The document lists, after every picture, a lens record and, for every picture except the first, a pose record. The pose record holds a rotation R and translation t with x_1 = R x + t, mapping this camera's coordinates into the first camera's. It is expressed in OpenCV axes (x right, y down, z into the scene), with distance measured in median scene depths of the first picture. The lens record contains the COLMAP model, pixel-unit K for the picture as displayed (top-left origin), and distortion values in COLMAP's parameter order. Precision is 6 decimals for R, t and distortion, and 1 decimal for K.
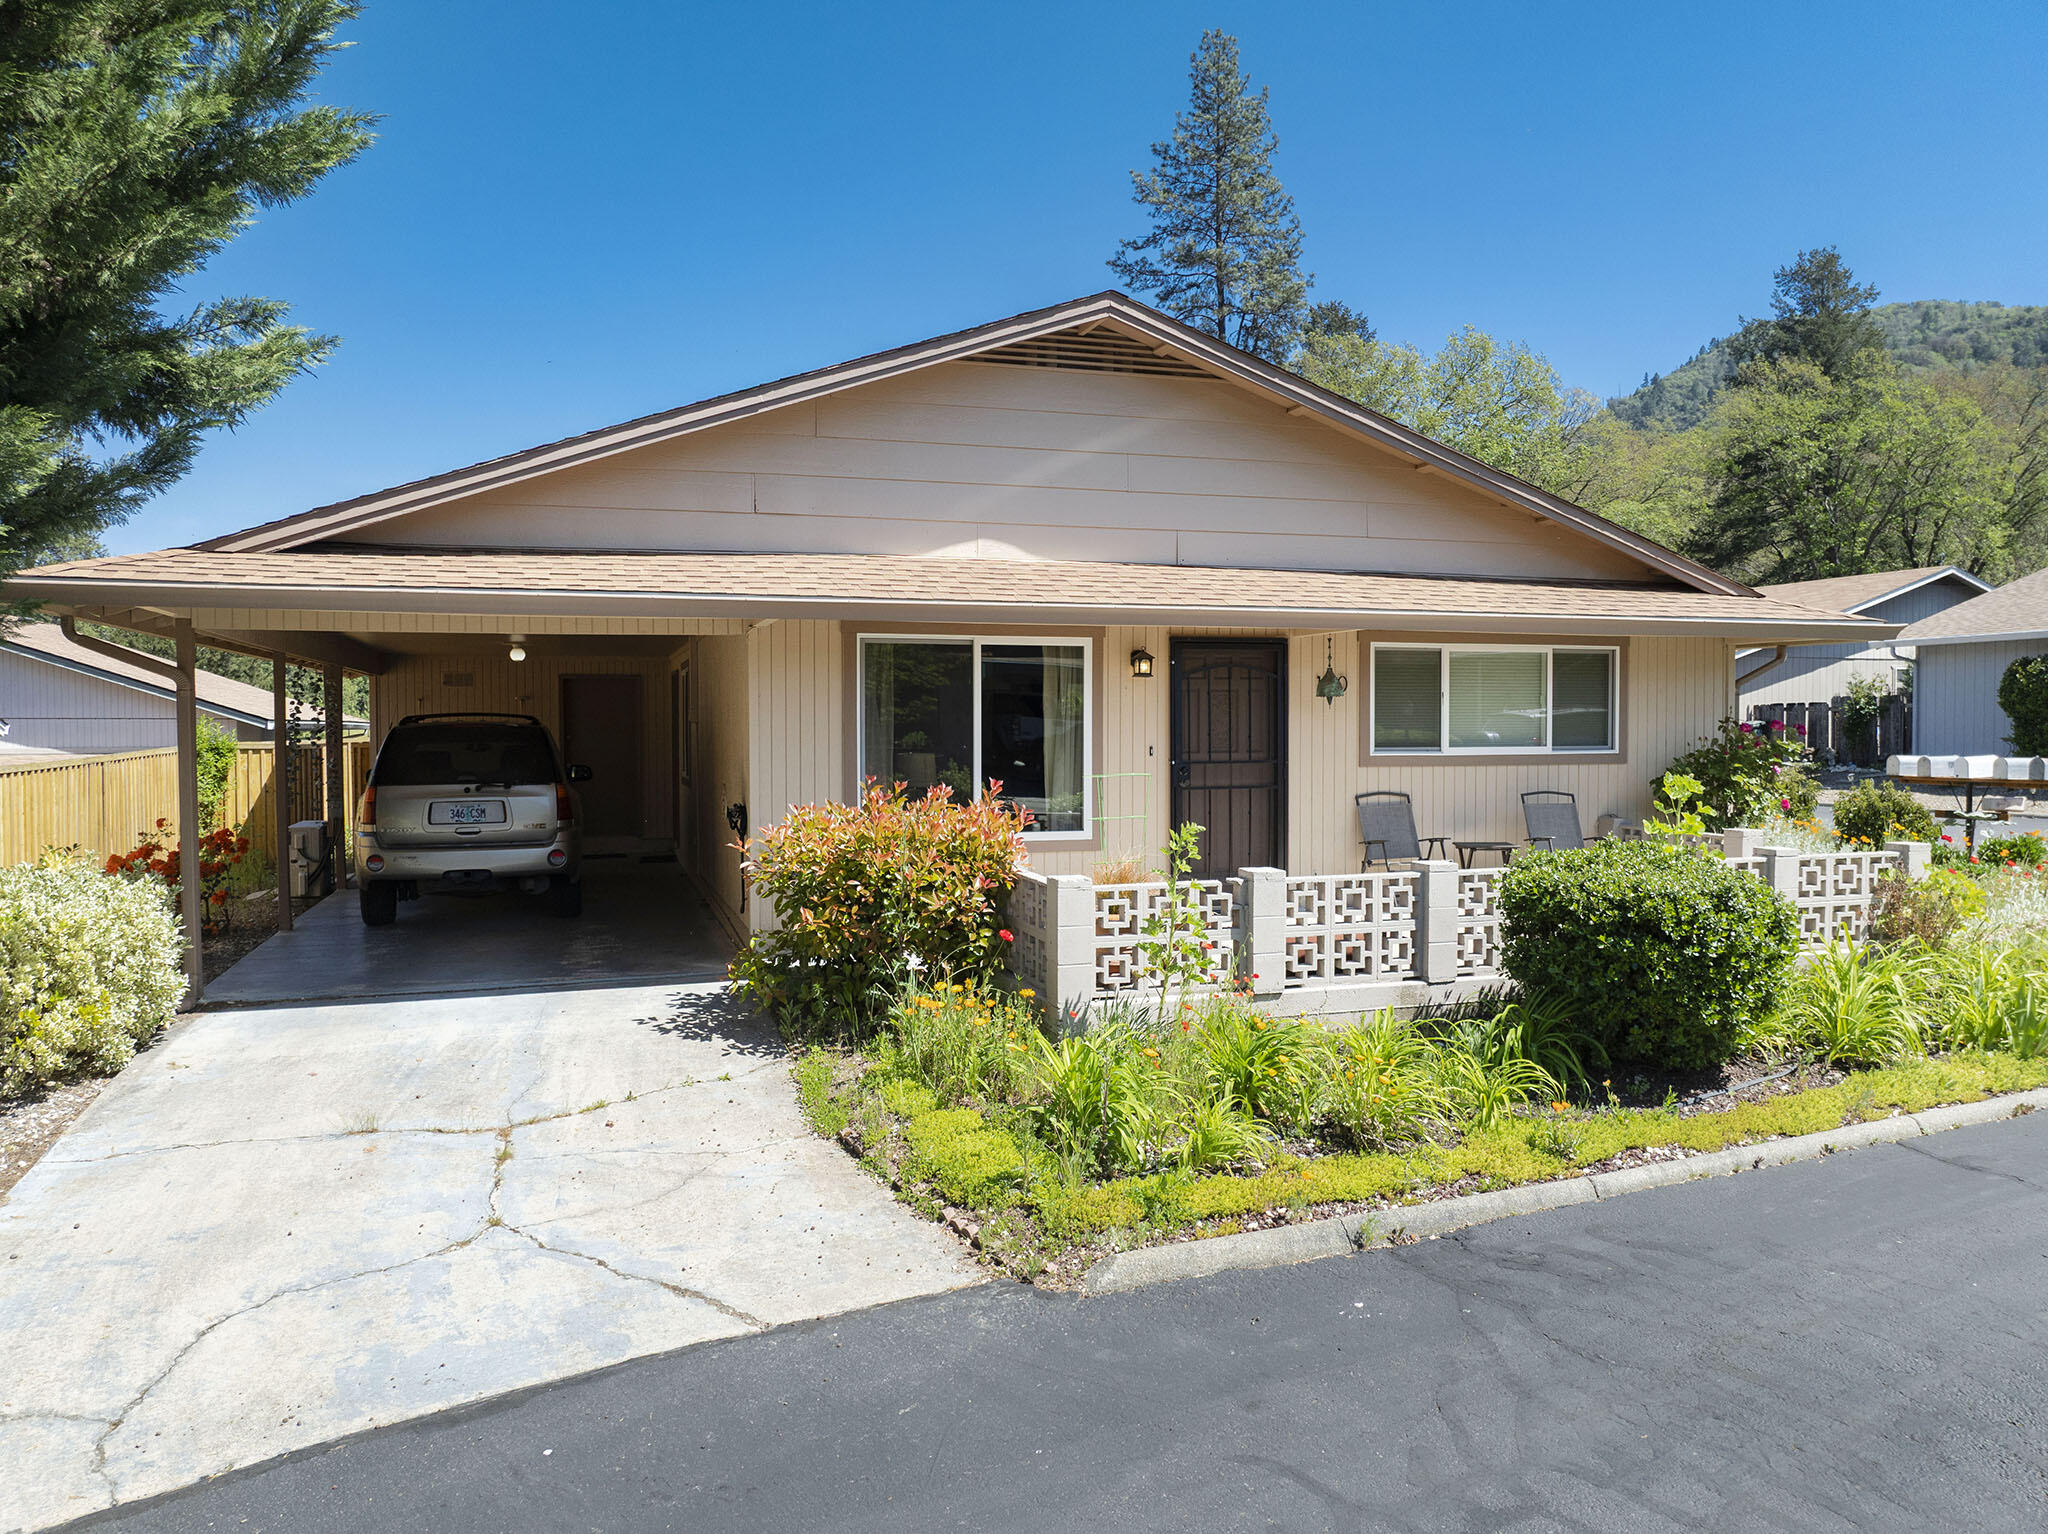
lens RADIAL K [[1437.9, 0, 1024.0], [0, 1437.9, 767.0], [0, 0, 1]] dist [-0.036067, 0.009295]
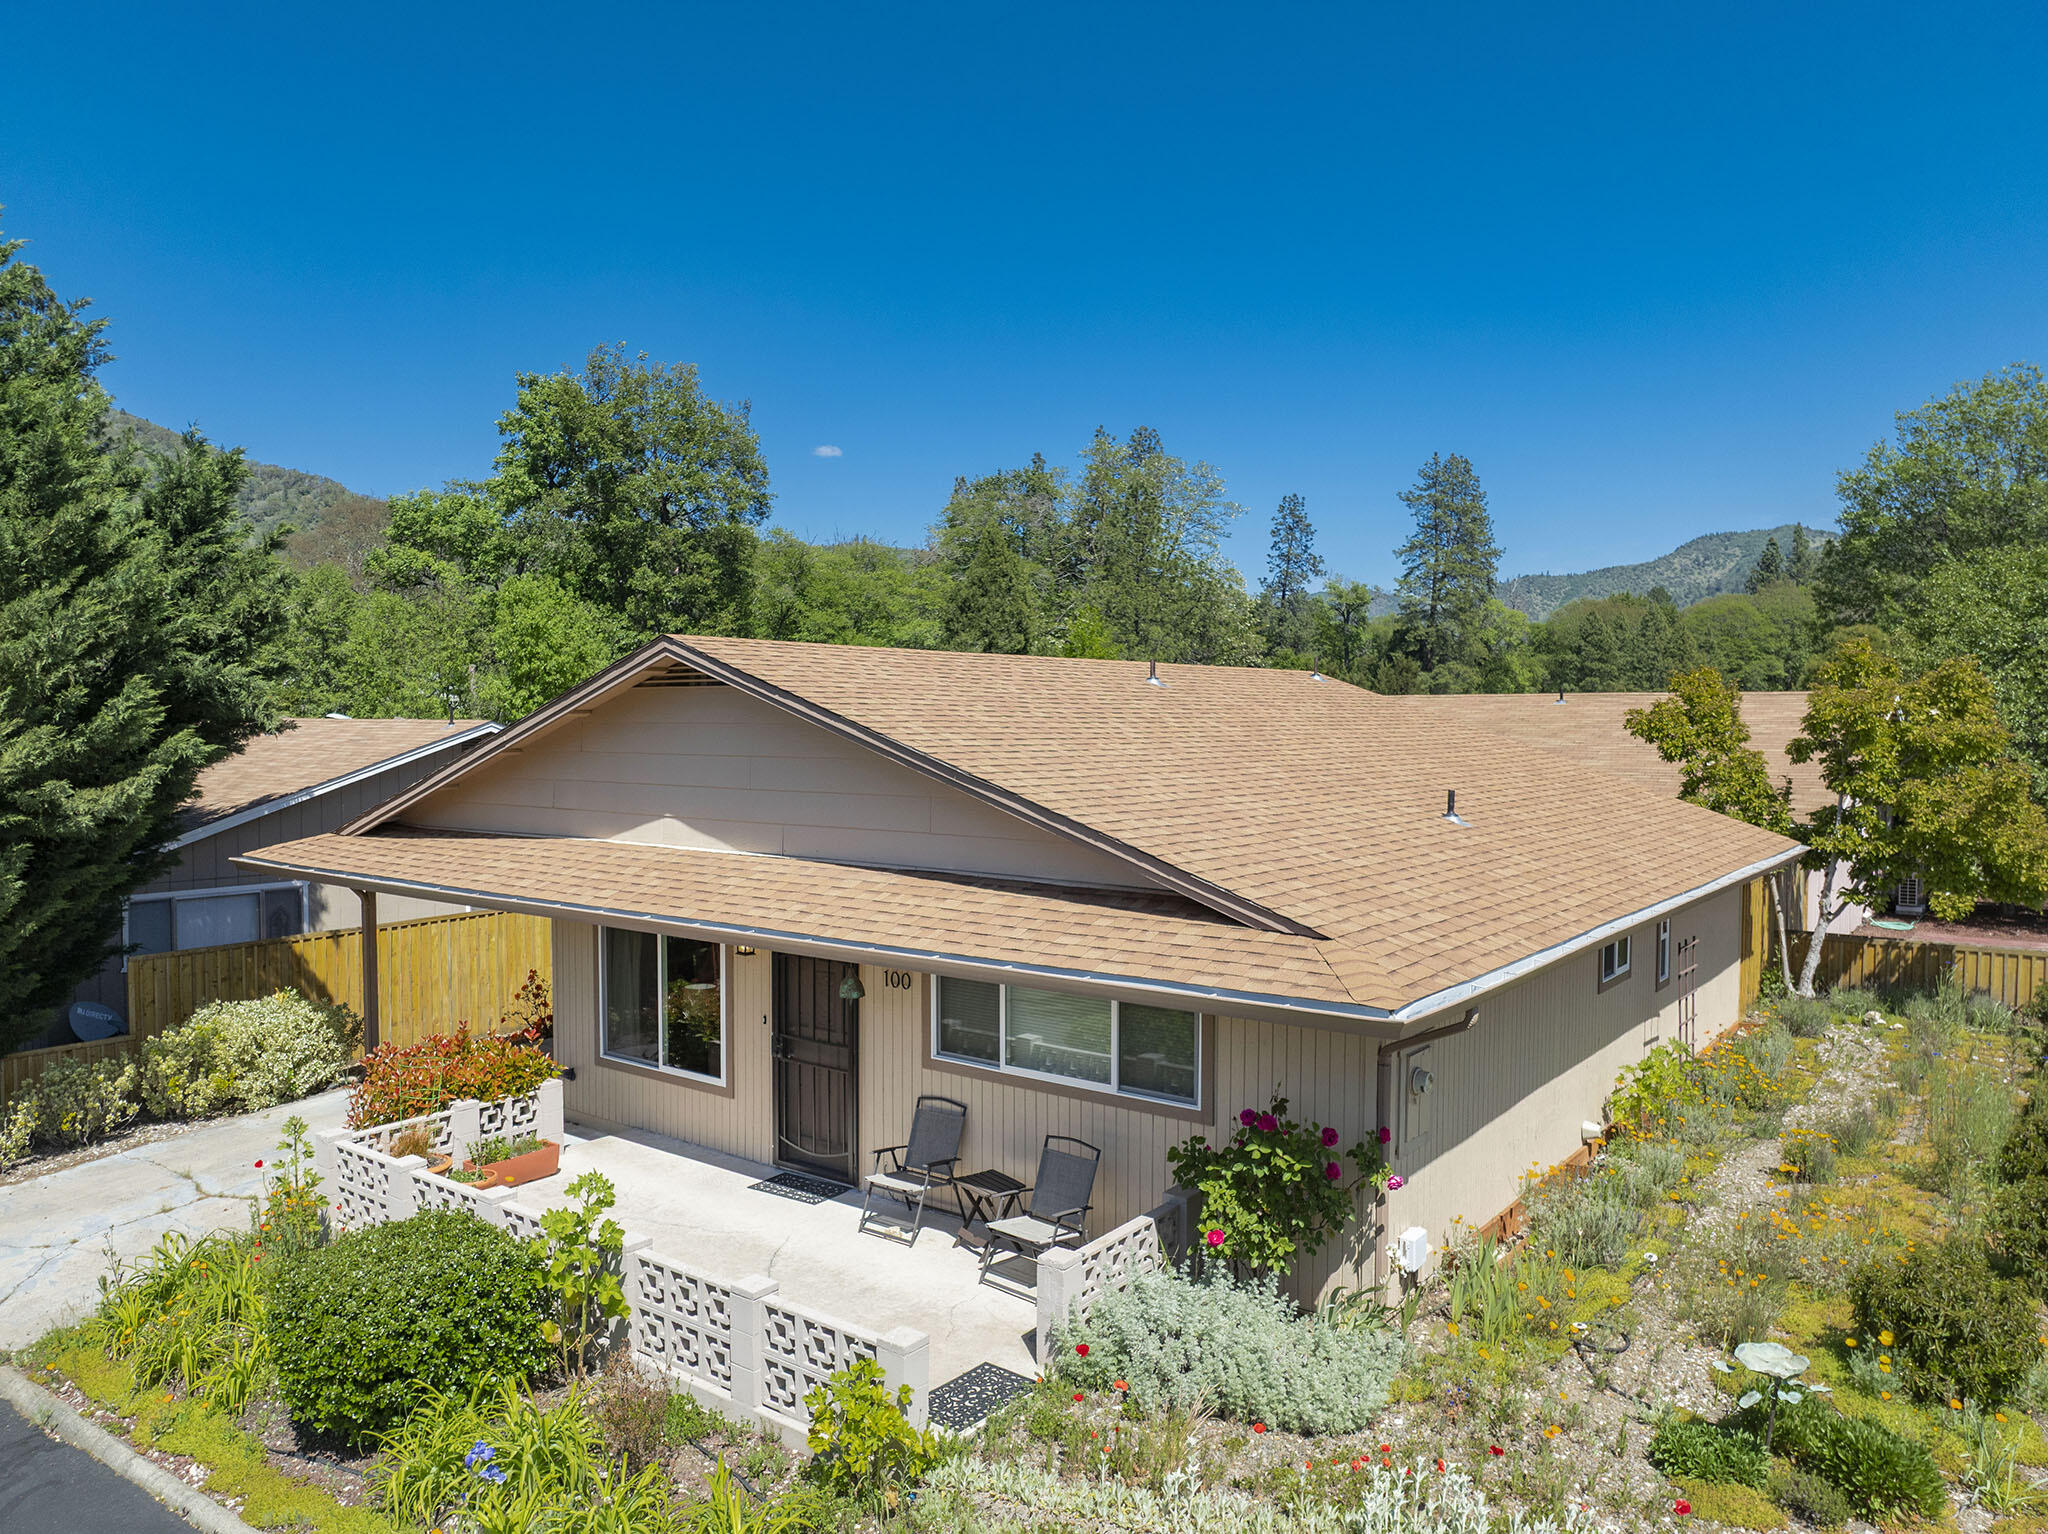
lens RADIAL K [[1443.3, 0, 1024.0], [0, 1443.3, 767.0], [0, 0, 1]] dist [-0.041548, -0.001526]
pose [[0.582386, 0.033447, -0.812224, 1.114479], [-0.028318, 0.999382, 0.020850, -0.237969], [0.812419, 0.010858, 0.582973, 0.510822]]
